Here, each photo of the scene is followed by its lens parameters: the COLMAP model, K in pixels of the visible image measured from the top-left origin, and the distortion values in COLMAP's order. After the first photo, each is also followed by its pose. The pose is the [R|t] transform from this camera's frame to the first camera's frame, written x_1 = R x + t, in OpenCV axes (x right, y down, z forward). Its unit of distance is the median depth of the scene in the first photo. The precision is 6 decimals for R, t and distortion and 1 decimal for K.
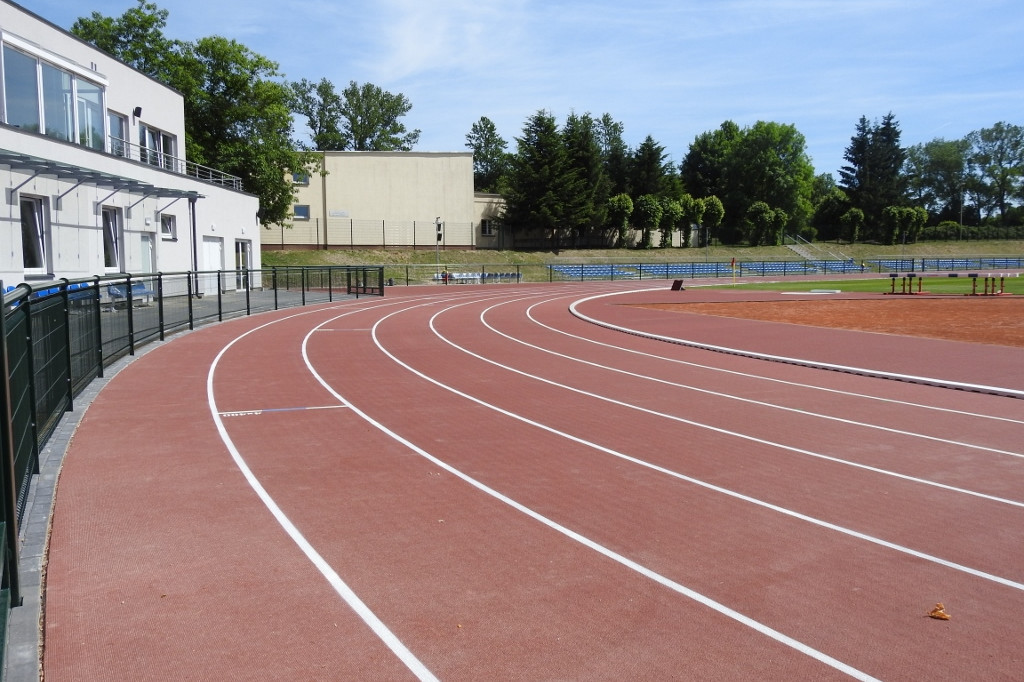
lens RADIAL K [[885.5, 0, 516.1], [0, 885.5, 344.3], [0, 0, 1]] dist [-0.003003, 0.009023]
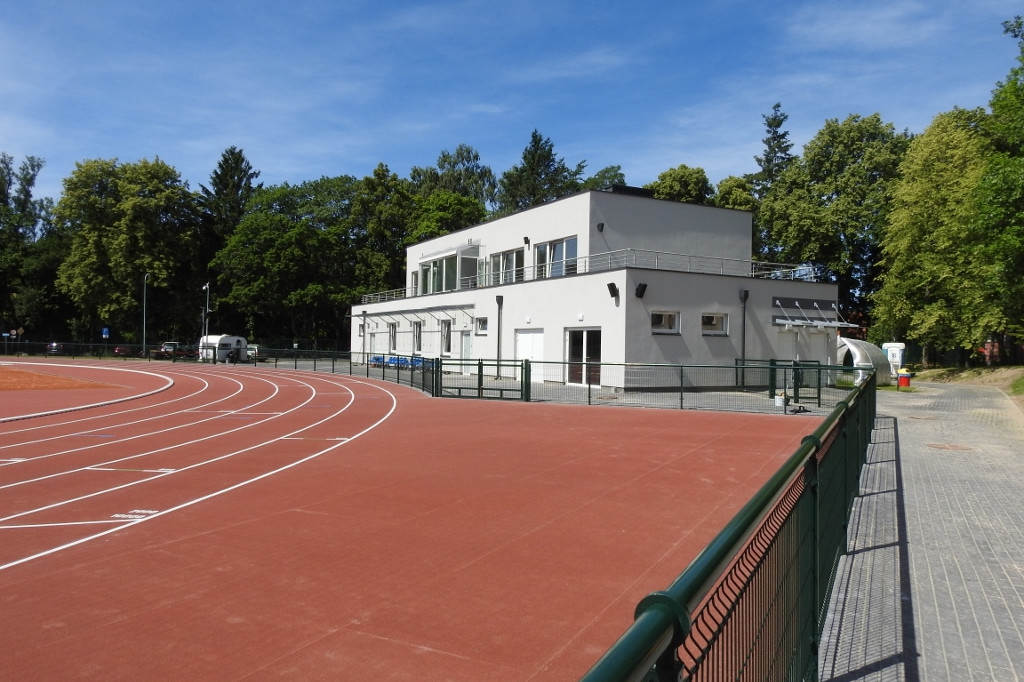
lens RADIAL K [[733.7, 0, 513.6], [0, 733.7, 343.6], [0, 0, 1]] dist [0.000997, 0.001907]
pose [[-0.889369, -0.007045, -0.457137, 0.090503], [-0.050760, 0.995221, 0.083418, -0.173232], [0.454364, 0.097393, -0.885476, 1.748844]]
